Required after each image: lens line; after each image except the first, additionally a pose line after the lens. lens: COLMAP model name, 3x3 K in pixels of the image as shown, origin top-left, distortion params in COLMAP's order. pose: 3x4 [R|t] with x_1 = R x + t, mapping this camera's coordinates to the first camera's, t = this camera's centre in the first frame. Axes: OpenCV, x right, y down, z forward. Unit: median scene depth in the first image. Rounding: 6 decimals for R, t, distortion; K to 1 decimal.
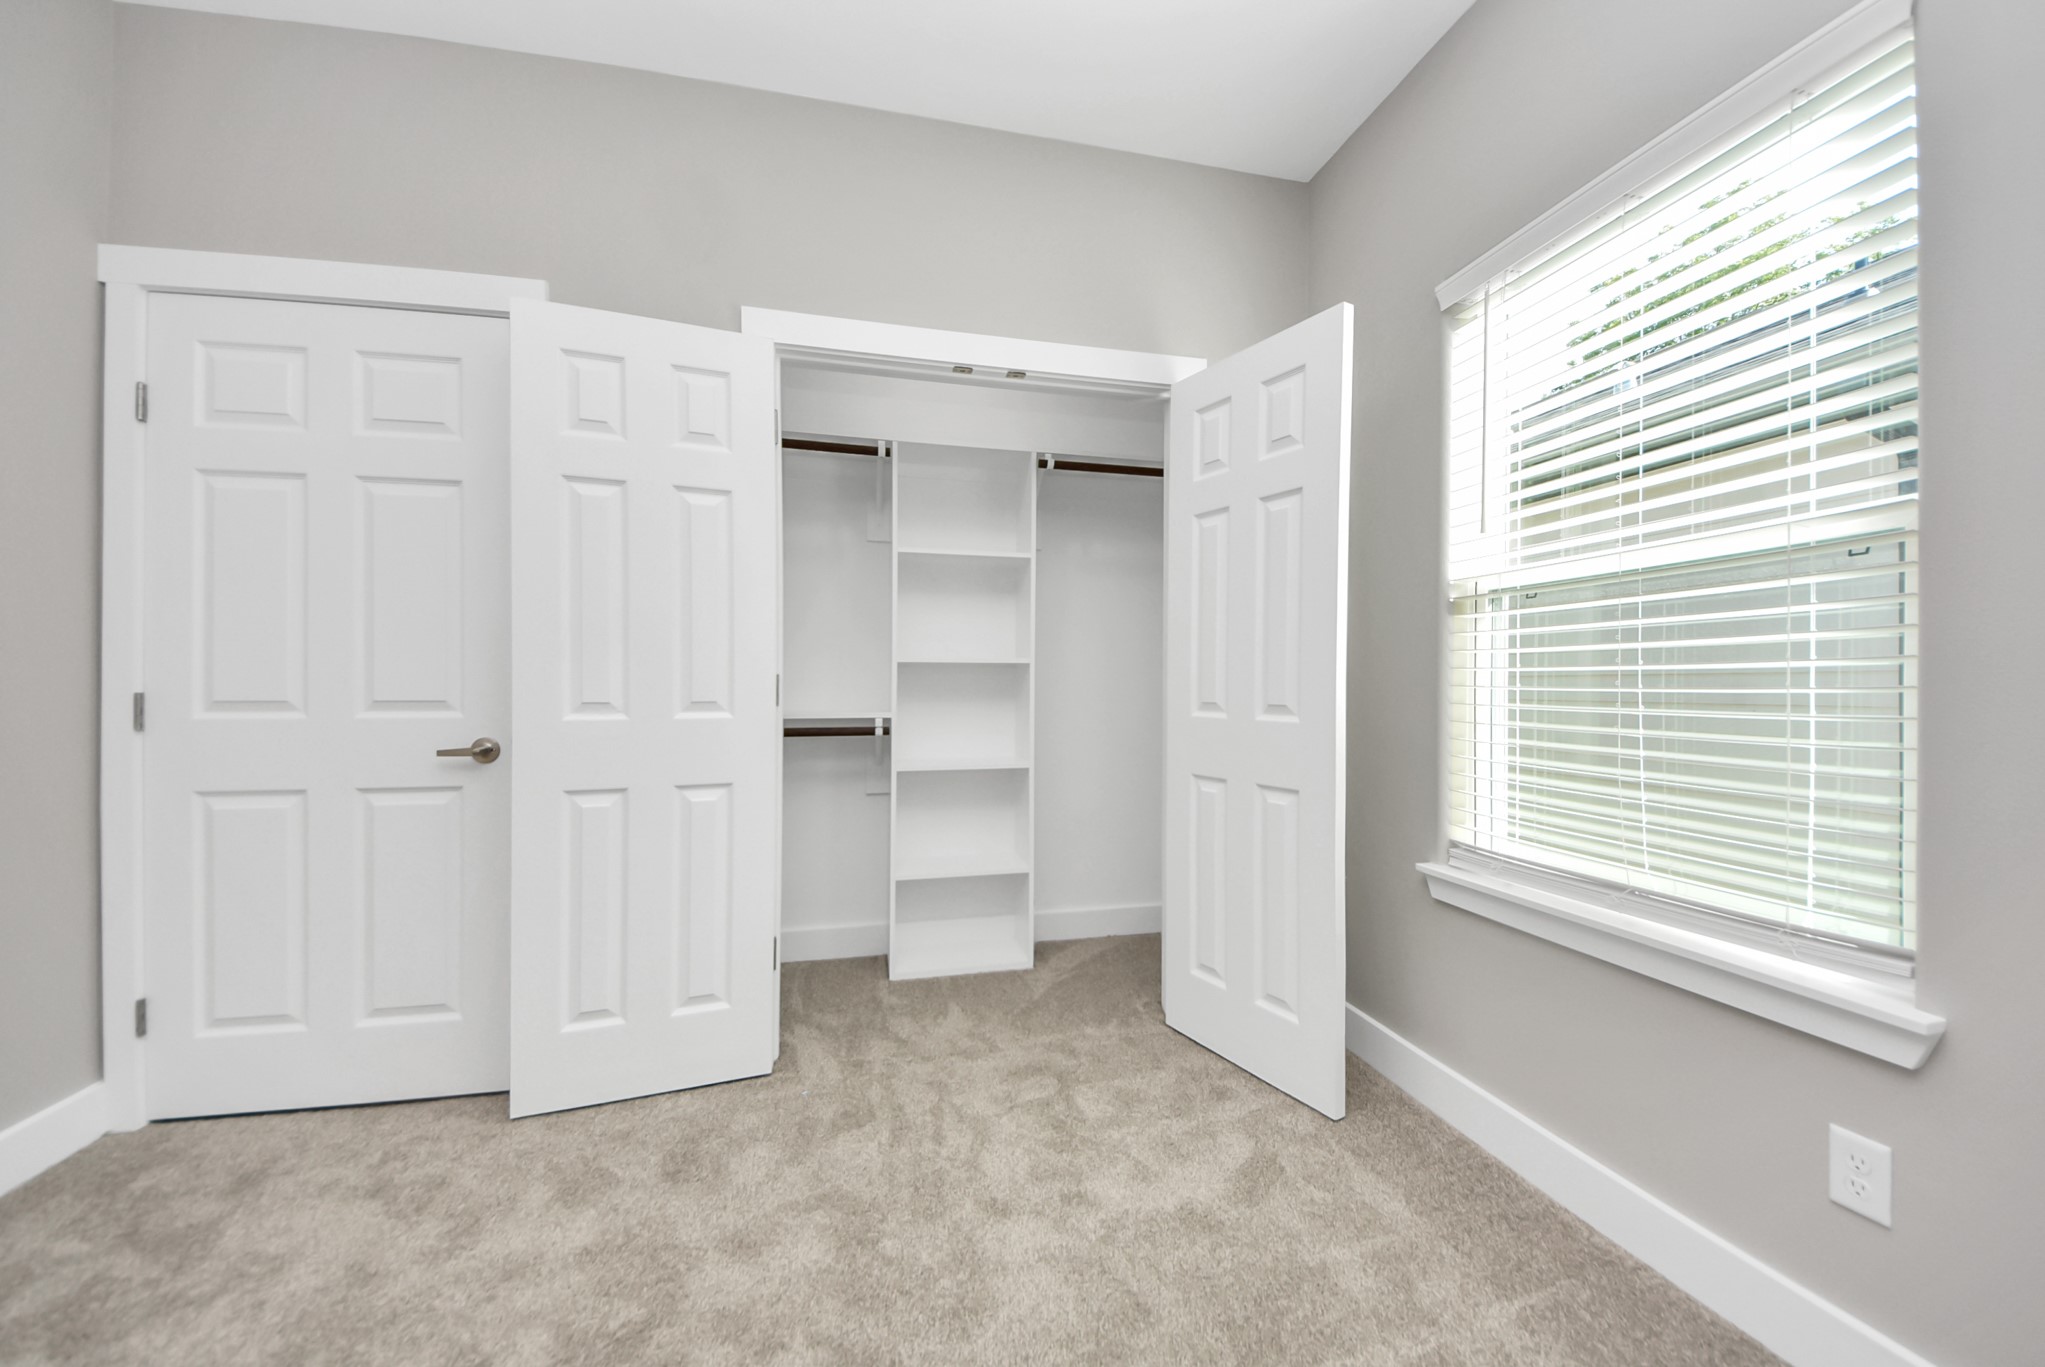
lens RADIAL K [[746.2, 0, 1006.1], [0, 746.2, 683.4], [0, 0, 1]] dist [0.000582, 0.000116]
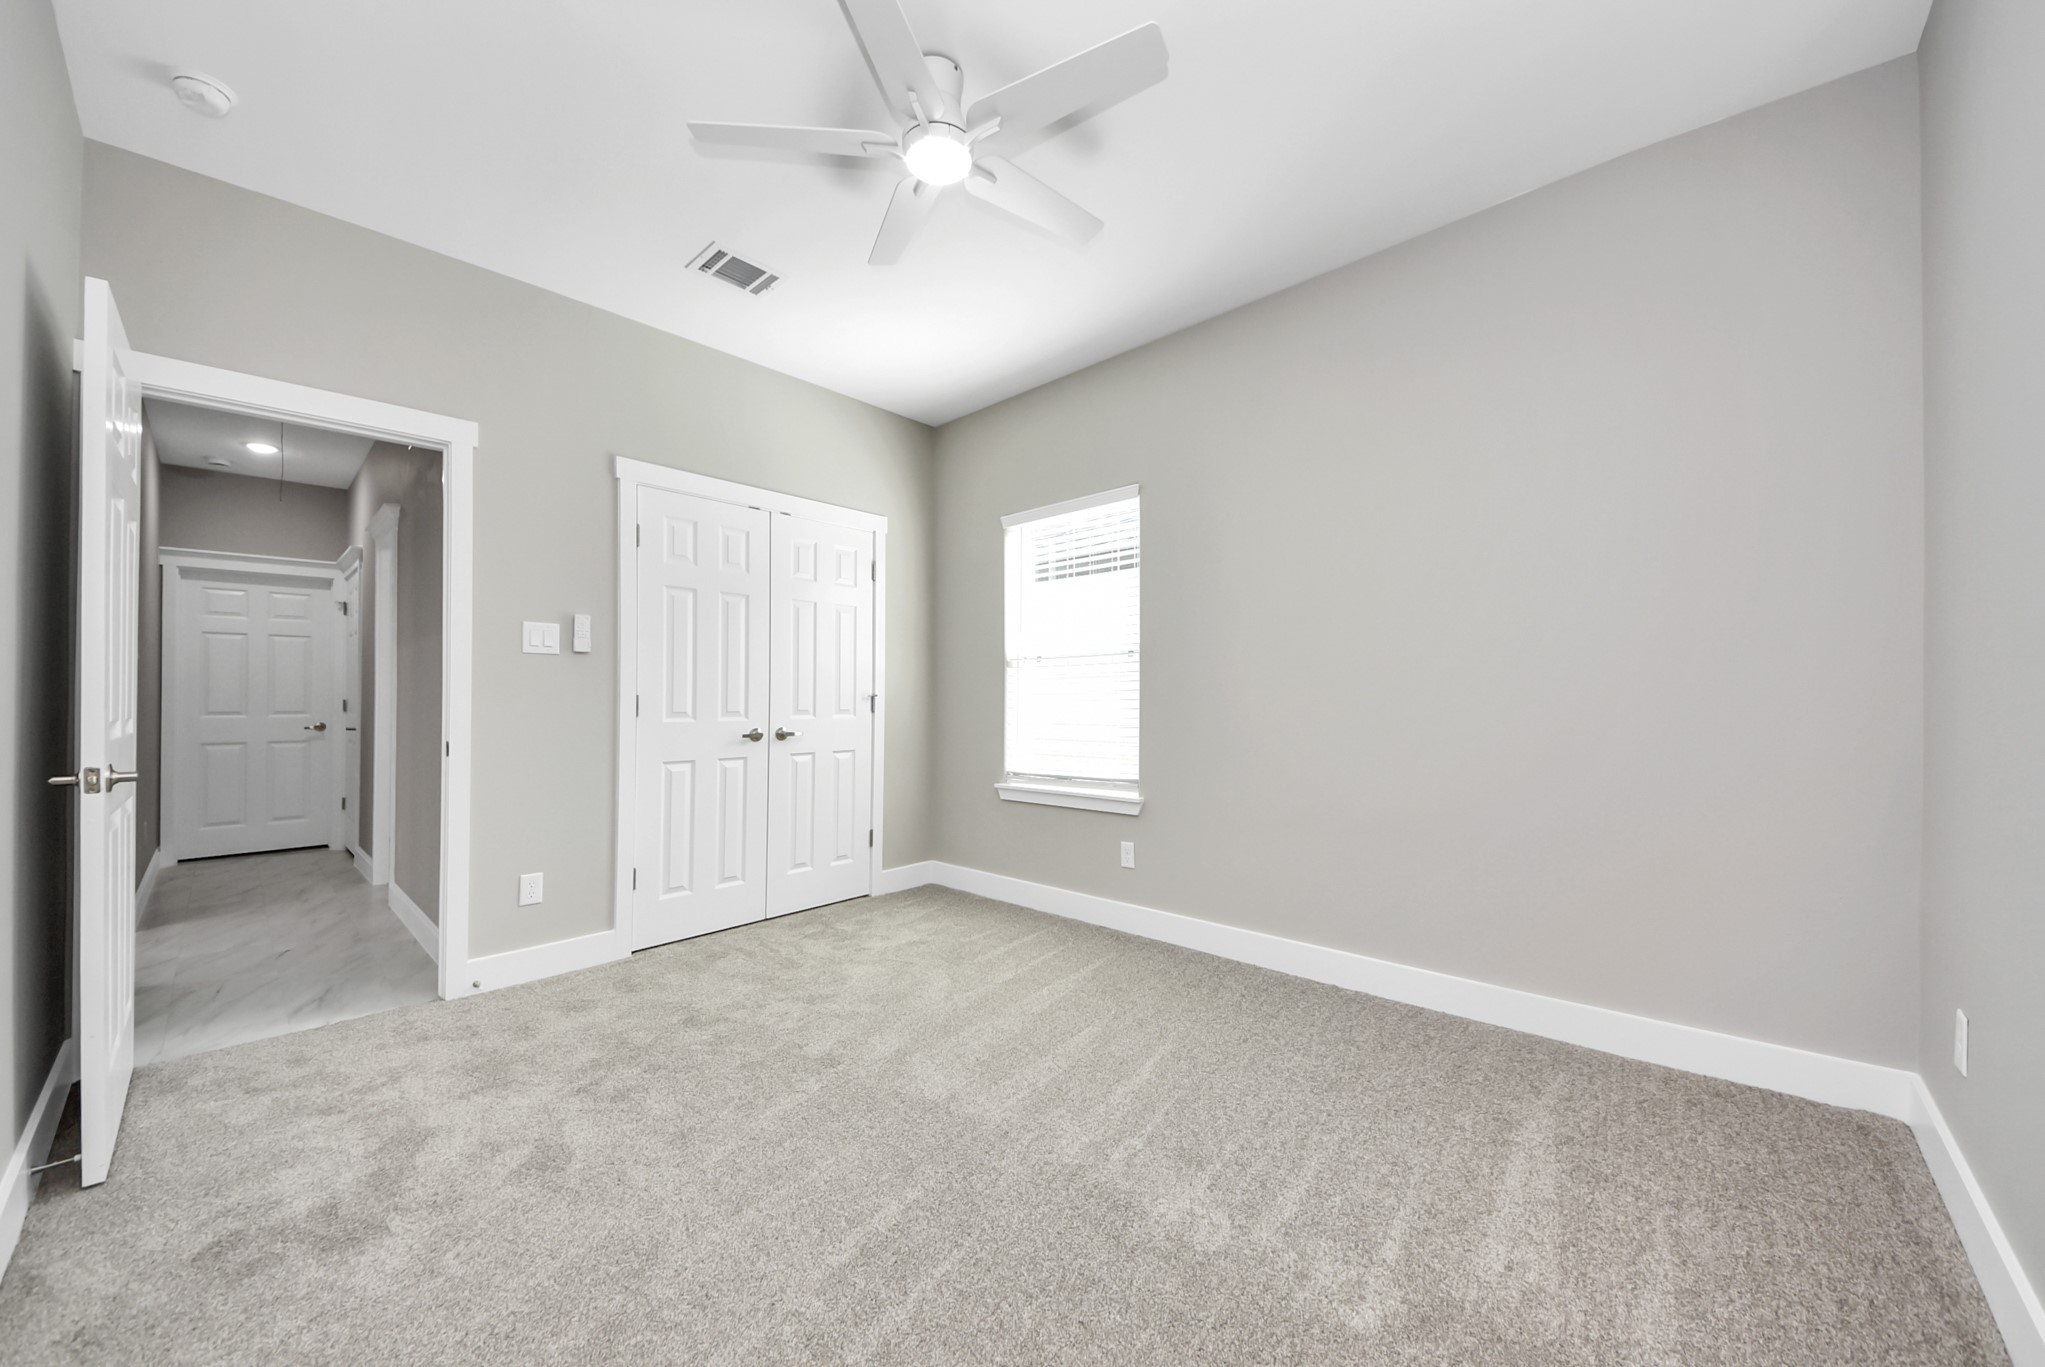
lens RADIAL K [[750.6, 0, 1033.8], [0, 750.6, 683.9], [0, 0, 1]] dist [0.028279, -0.000319]
pose [[0.816828, -0.000664, 0.576881, -0.692005], [0.009483, 0.999880, -0.012277, -0.010721], [-0.576803, 0.015499, 0.816736, -0.950378]]
